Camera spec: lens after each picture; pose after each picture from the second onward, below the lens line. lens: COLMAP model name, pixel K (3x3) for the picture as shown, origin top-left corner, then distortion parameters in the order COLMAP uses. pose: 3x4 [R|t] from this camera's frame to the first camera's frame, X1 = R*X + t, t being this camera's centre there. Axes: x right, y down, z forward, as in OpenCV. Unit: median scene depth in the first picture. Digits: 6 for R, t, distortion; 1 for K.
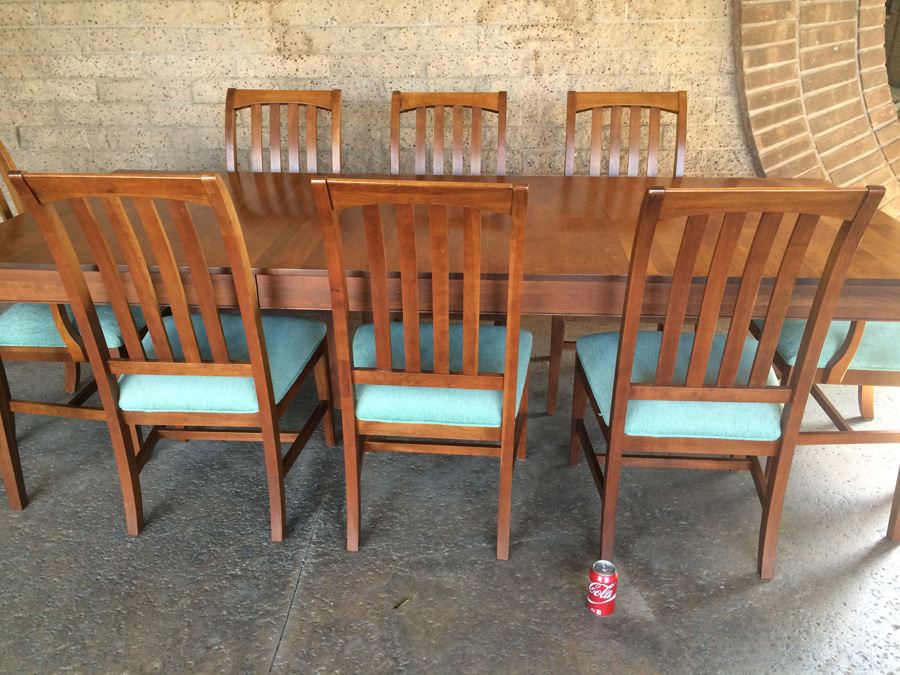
lens RADIAL K [[765.2, 0, 449.6], [0, 765.2, 340.6], [0, 0, 1]] dist [0.083193, -0.112669]
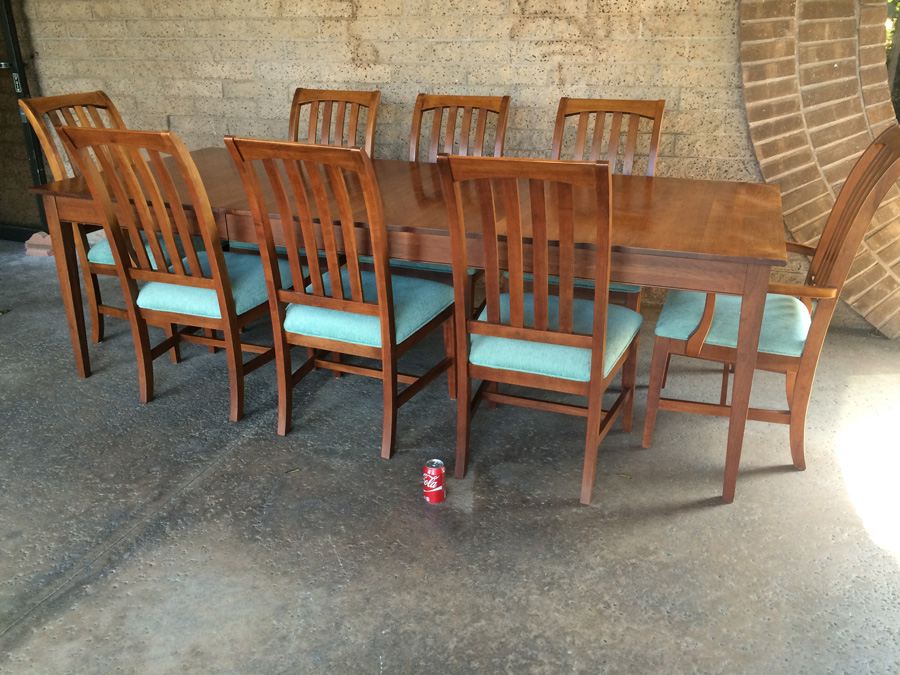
lens RADIAL K [[765.2, 0, 449.6], [0, 765.2, 340.6], [0, 0, 1]] dist [0.083193, -0.112669]
pose [[0.956318, 0.114035, -0.269168, 0.314666], [-0.121616, 0.992509, -0.011601, 0.062638], [0.265829, 0.043829, 0.963023, -0.119212]]
